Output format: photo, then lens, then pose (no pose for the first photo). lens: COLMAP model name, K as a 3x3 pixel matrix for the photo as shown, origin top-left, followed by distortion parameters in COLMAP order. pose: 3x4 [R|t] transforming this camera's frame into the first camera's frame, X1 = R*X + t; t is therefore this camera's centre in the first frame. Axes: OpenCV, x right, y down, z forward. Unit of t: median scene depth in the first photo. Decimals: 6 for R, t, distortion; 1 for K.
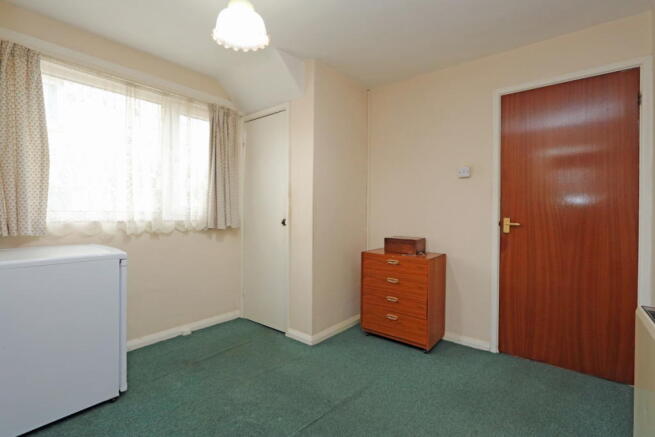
lens RADIAL K [[302.3, 0, 325.2], [0, 302.3, 215.5], [0, 0, 1]] dist [-0.016251, 0.003692]
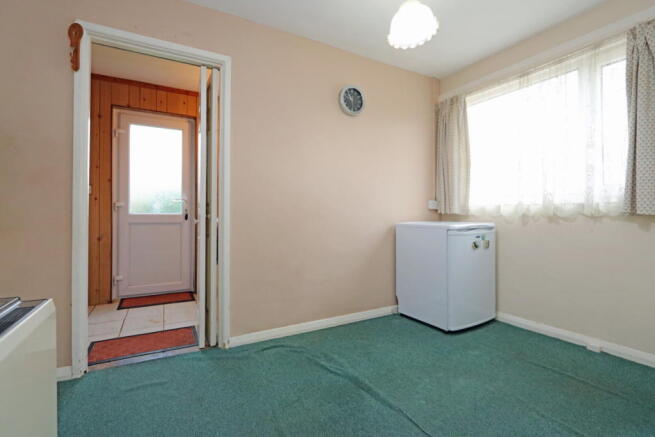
lens RADIAL K [[302.3, 0, 326.1], [0, 302.3, 216.2], [0, 0, 1]] dist [-0.016251, 0.003692]
pose [[-0.352984, -0.000804, -0.935629, 0.541051], [-0.010161, 0.999944, 0.002974, 0.059031], [0.935574, 0.010557, -0.352973, 0.672011]]
